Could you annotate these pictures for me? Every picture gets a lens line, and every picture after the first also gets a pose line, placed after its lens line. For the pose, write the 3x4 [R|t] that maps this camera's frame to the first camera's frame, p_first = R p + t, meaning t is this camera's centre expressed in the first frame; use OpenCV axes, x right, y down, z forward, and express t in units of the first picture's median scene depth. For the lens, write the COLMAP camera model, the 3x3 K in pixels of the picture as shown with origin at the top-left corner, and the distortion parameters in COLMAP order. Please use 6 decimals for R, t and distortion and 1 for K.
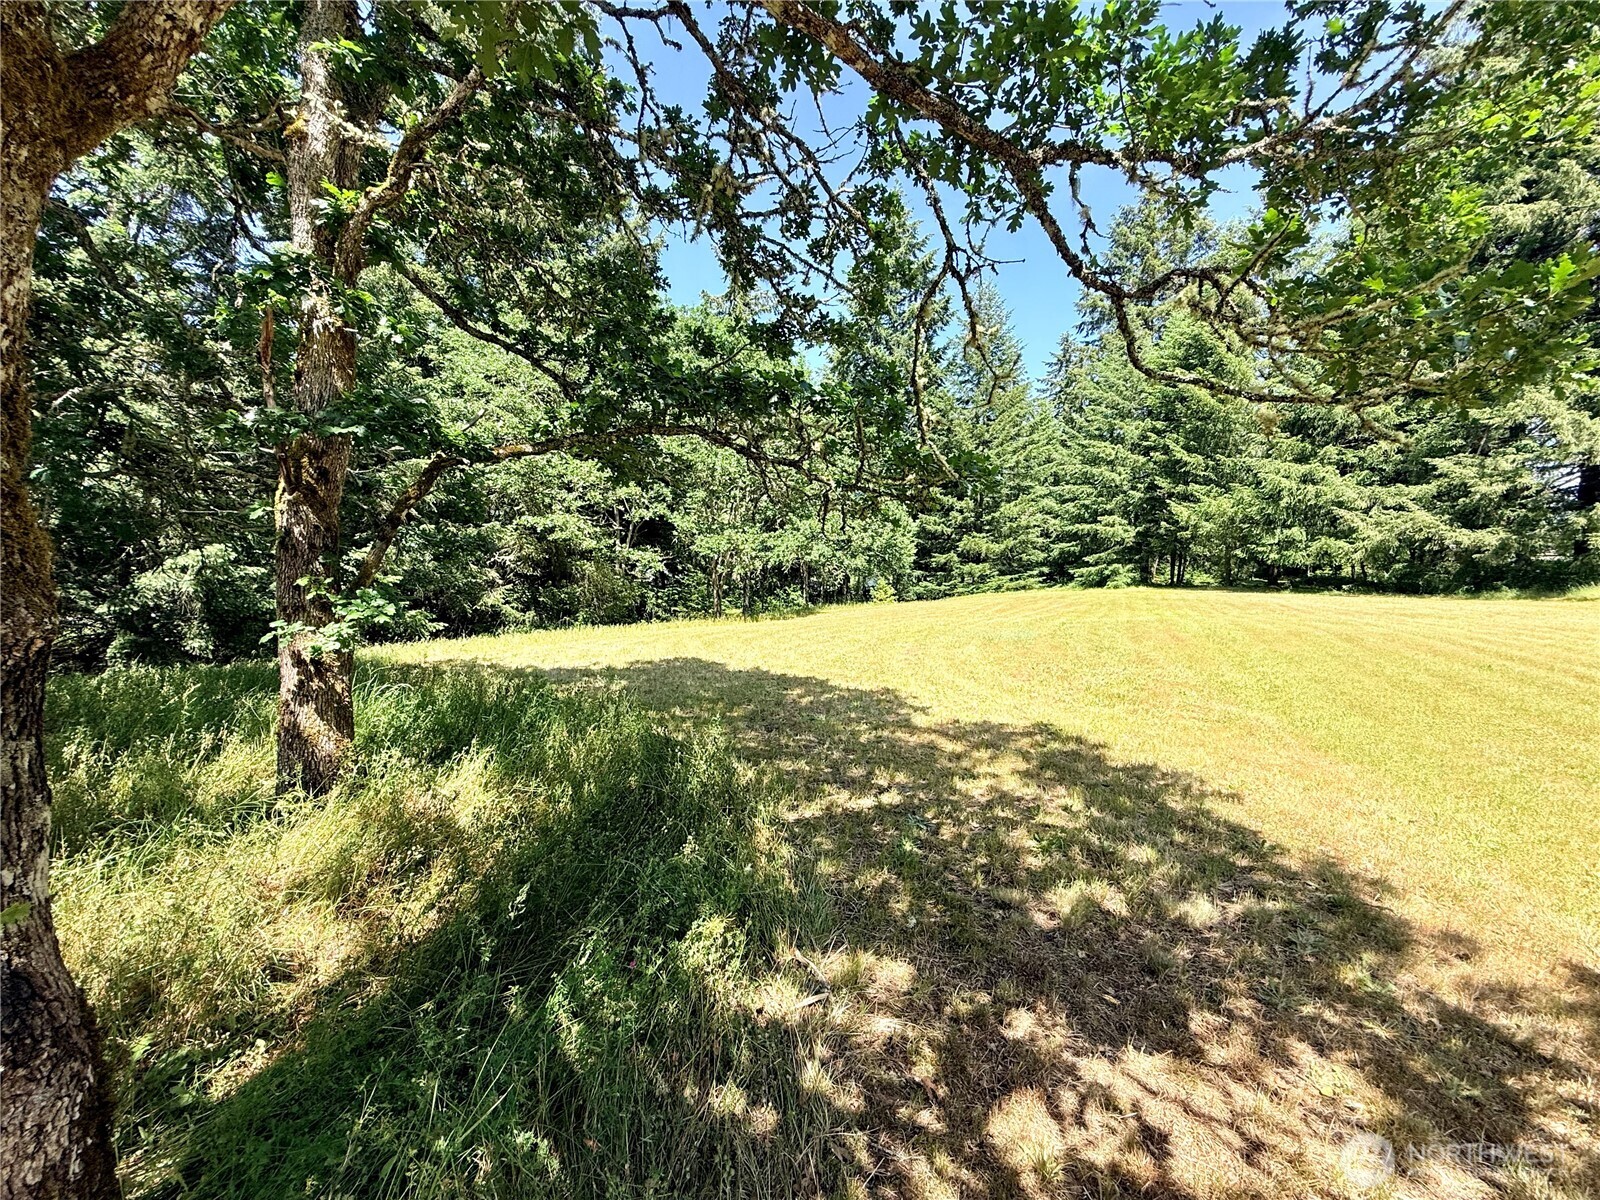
lens RADIAL K [[648.3, 0, 795.0], [0, 648.3, 596.9], [0, 0, 1]] dist [0.006151, 0.000104]
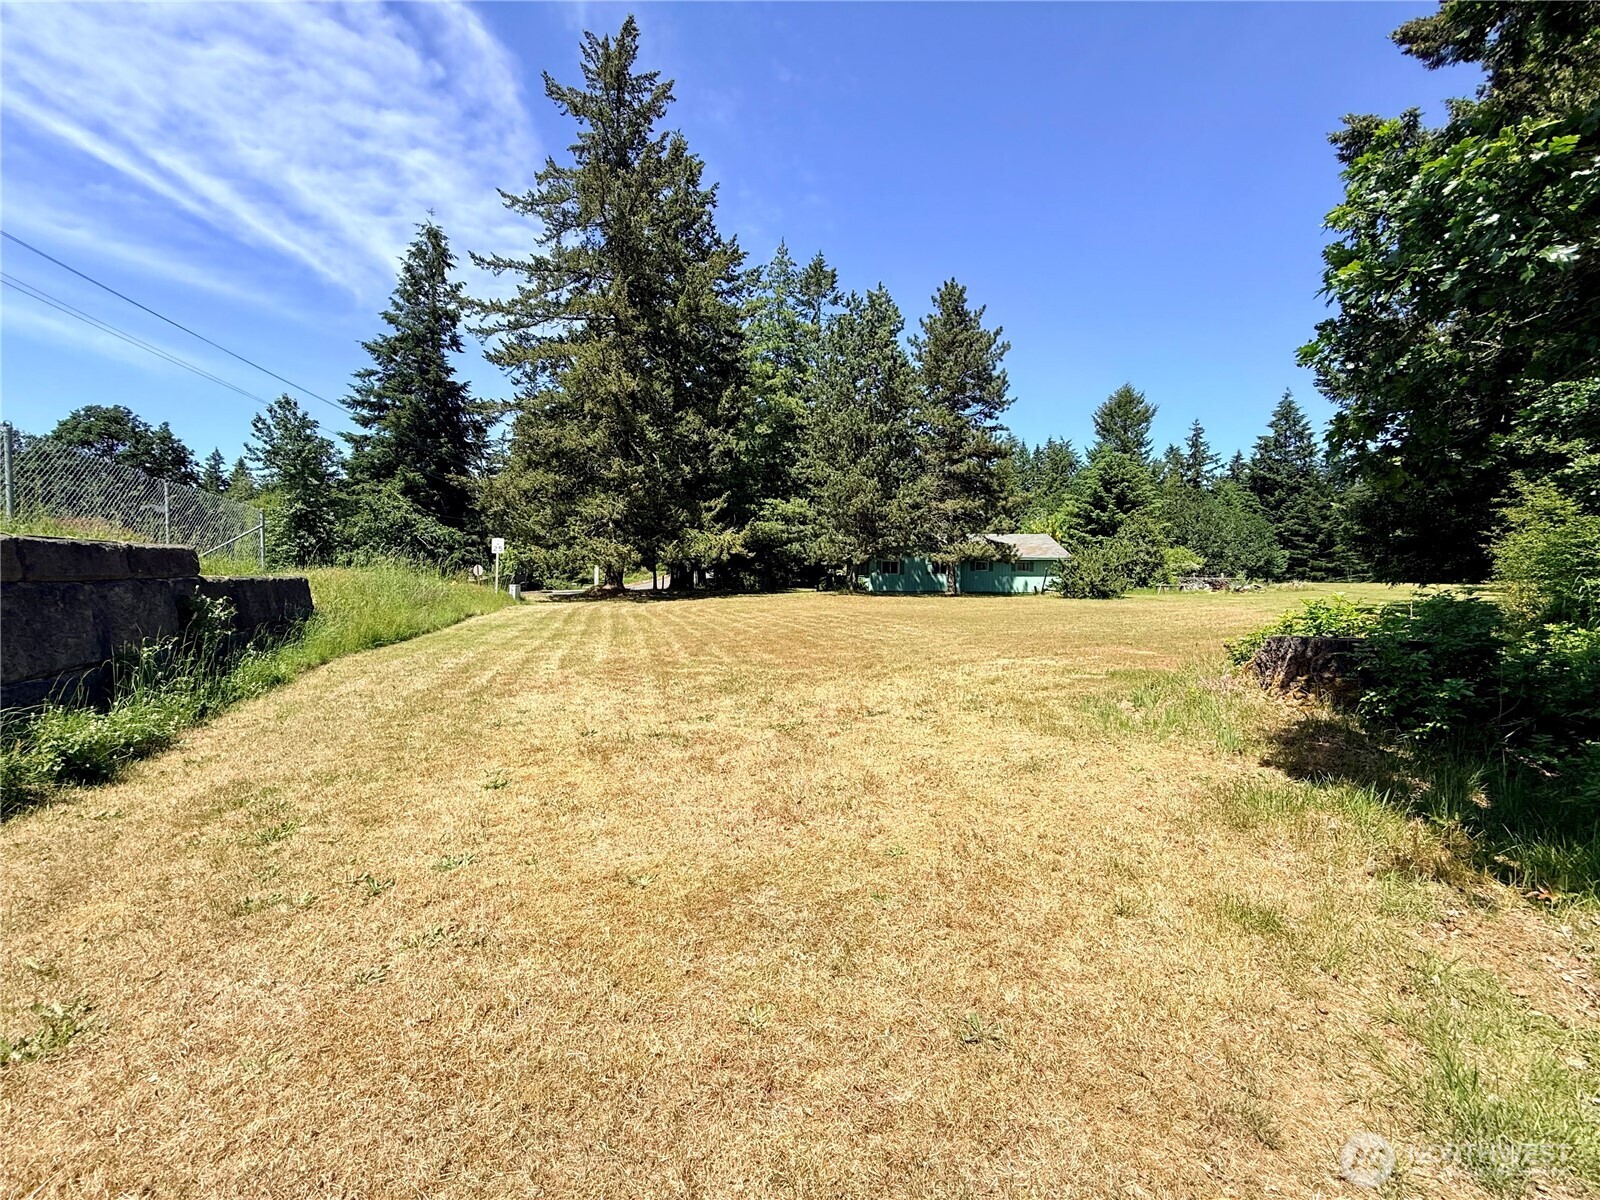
lens RADIAL K [[648.3, 0, 799.0], [0, 648.3, 599.6], [0, 0, 1]] dist [0.006151, 0.000104]
pose [[0.828512, 0.028616, -0.559239, 0.047497], [-0.029995, 0.999528, 0.006708, 0.086393], [0.559167, 0.011217, 0.828979, -1.920857]]
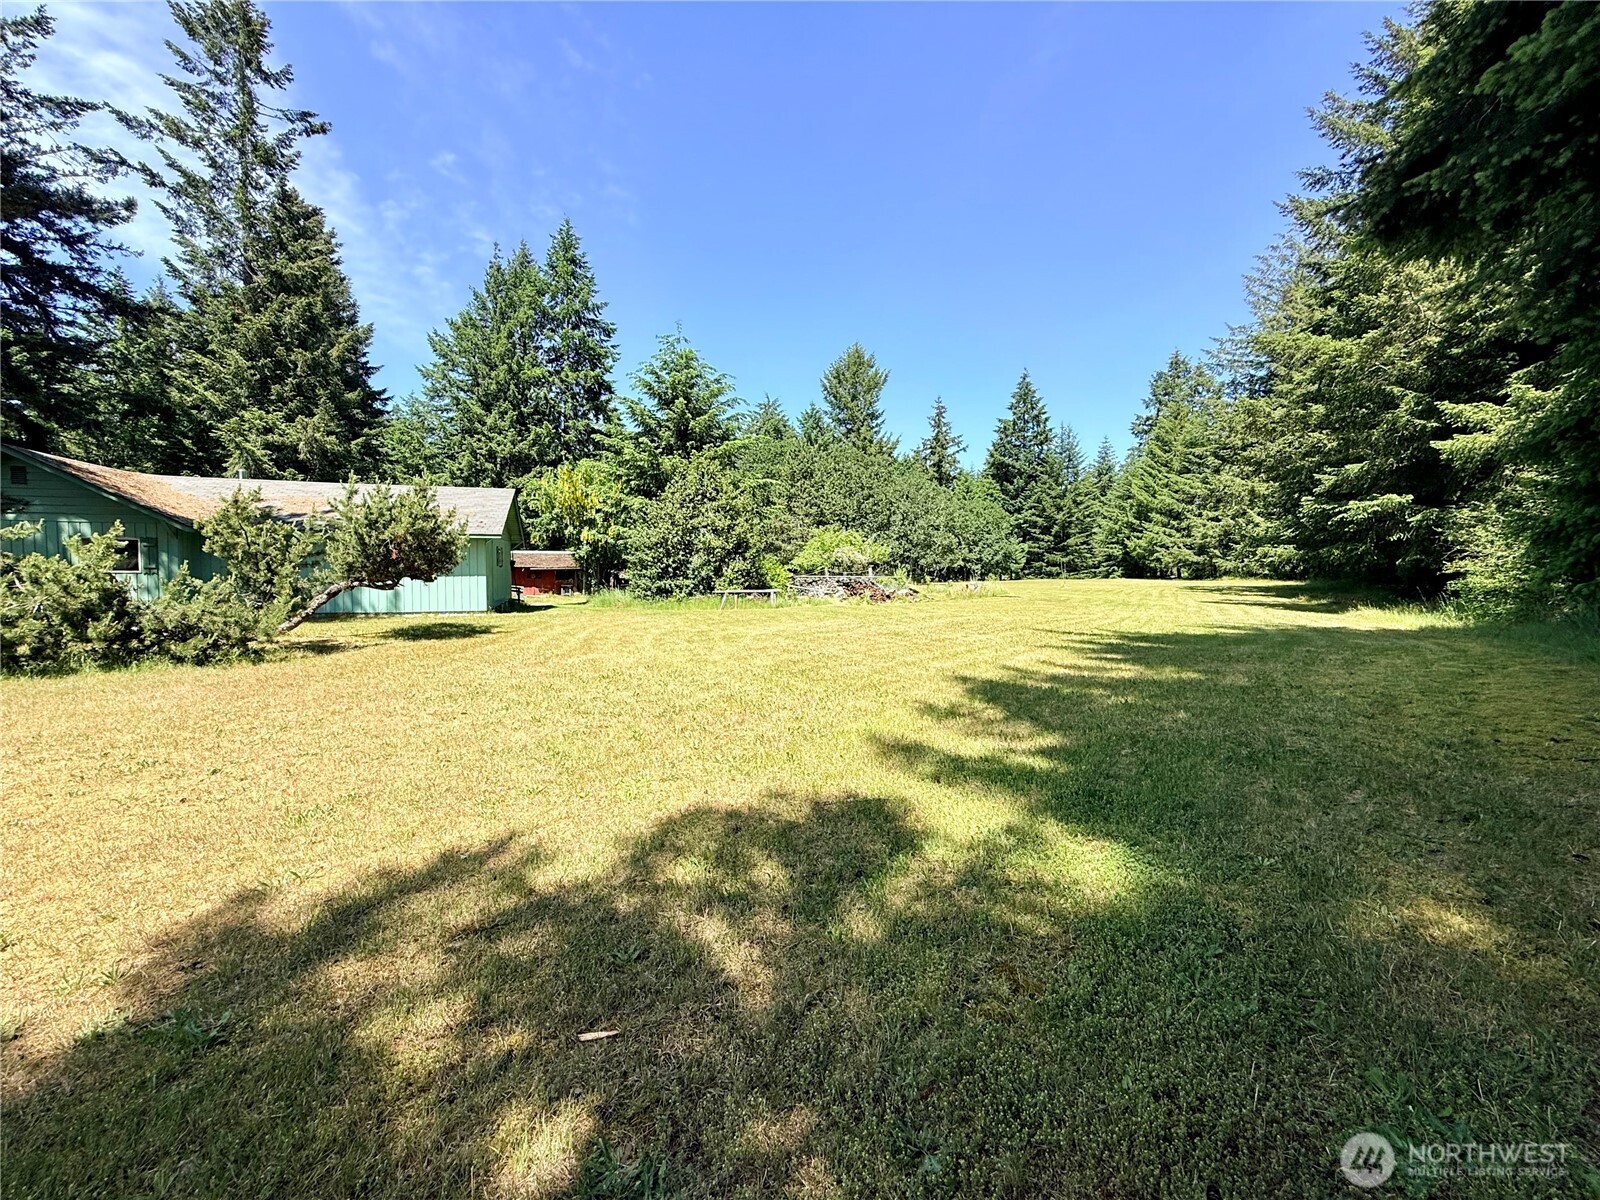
lens RADIAL K [[648.3, 0, 797.9], [0, 648.3, 595.6], [0, 0, 1]] dist [0.006151, 0.000104]
pose [[0.946749, 0.016951, -0.321525, 0.171649], [-0.017886, 0.999840, 0.000044, 0.056295], [0.321474, 0.005710, 0.946901, -1.247445]]
